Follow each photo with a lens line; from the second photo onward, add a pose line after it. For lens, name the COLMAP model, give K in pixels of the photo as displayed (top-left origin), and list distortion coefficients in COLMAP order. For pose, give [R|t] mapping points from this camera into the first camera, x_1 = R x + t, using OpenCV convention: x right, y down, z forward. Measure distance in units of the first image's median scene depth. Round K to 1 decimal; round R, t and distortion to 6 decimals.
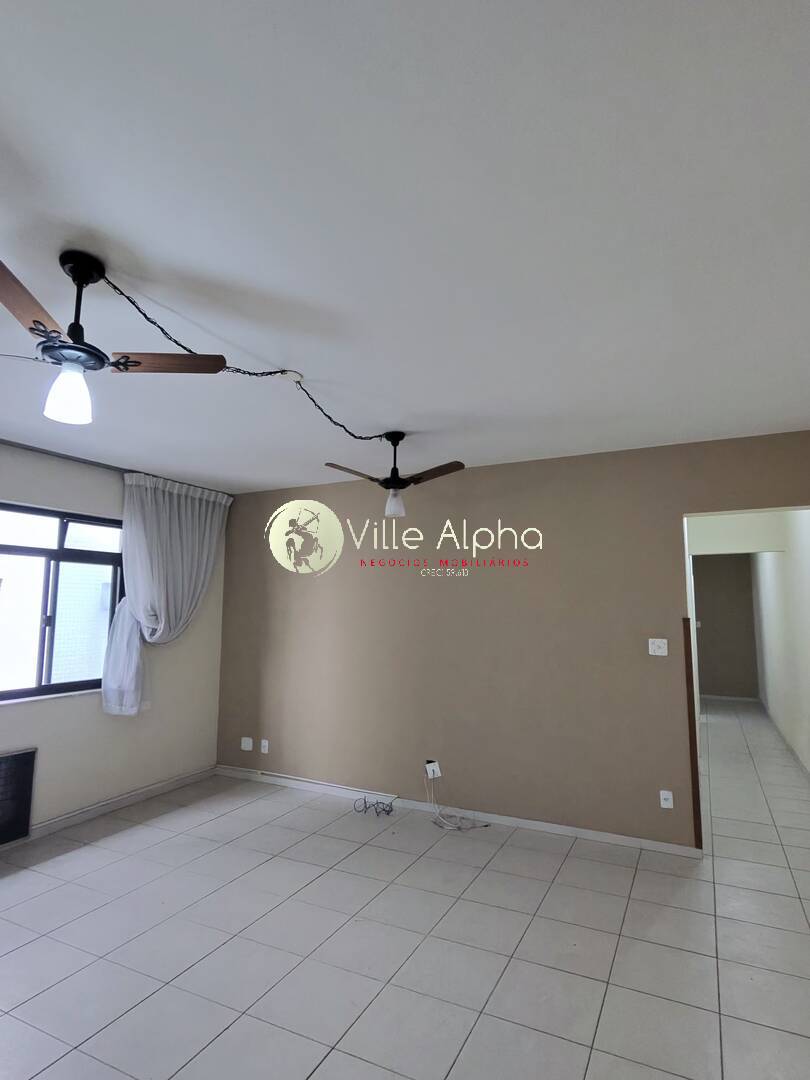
lens RADIAL K [[597.0, 0, 405.0], [0, 597.0, 540.0], [0, 0, 1]] dist [0.001397, 0.003593]
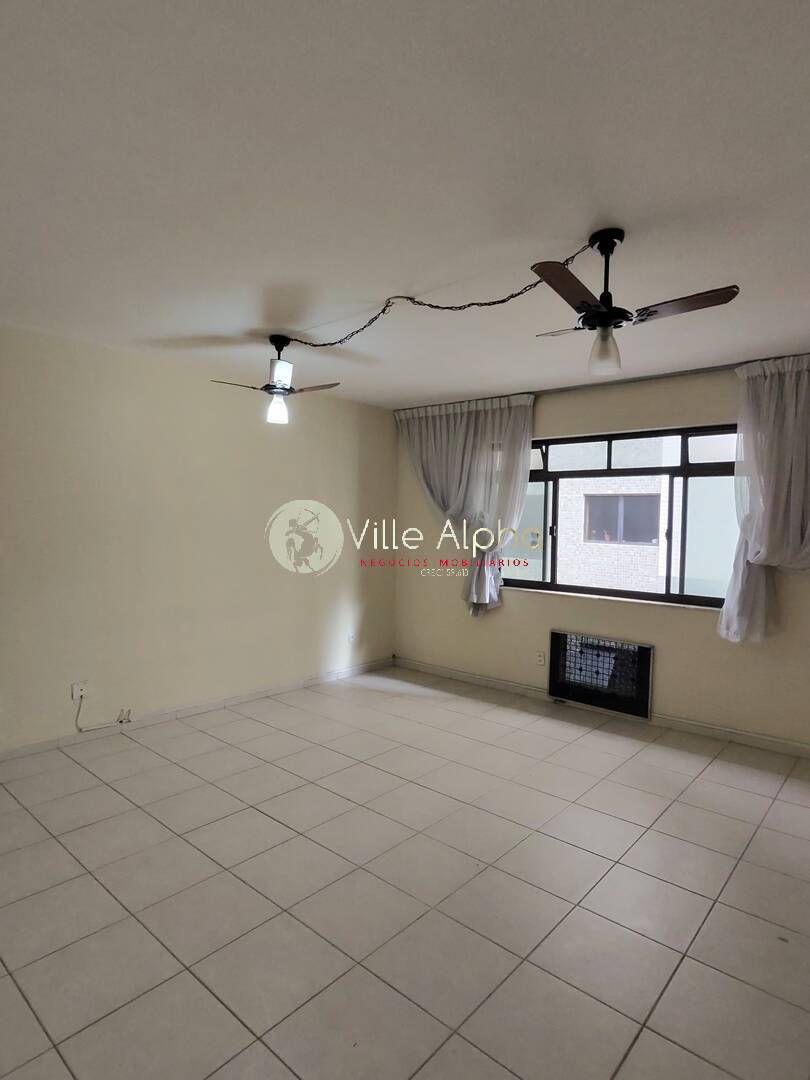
lens RADIAL K [[597.0, 0, 405.0], [0, 597.0, 540.0], [0, 0, 1]] dist [0.001397, 0.003593]
pose [[-0.214811, 0.033416, -0.976084, 0.513277], [0.092337, 0.995633, 0.013764, 0.083252], [0.972281, -0.087172, -0.216958, 0.734581]]
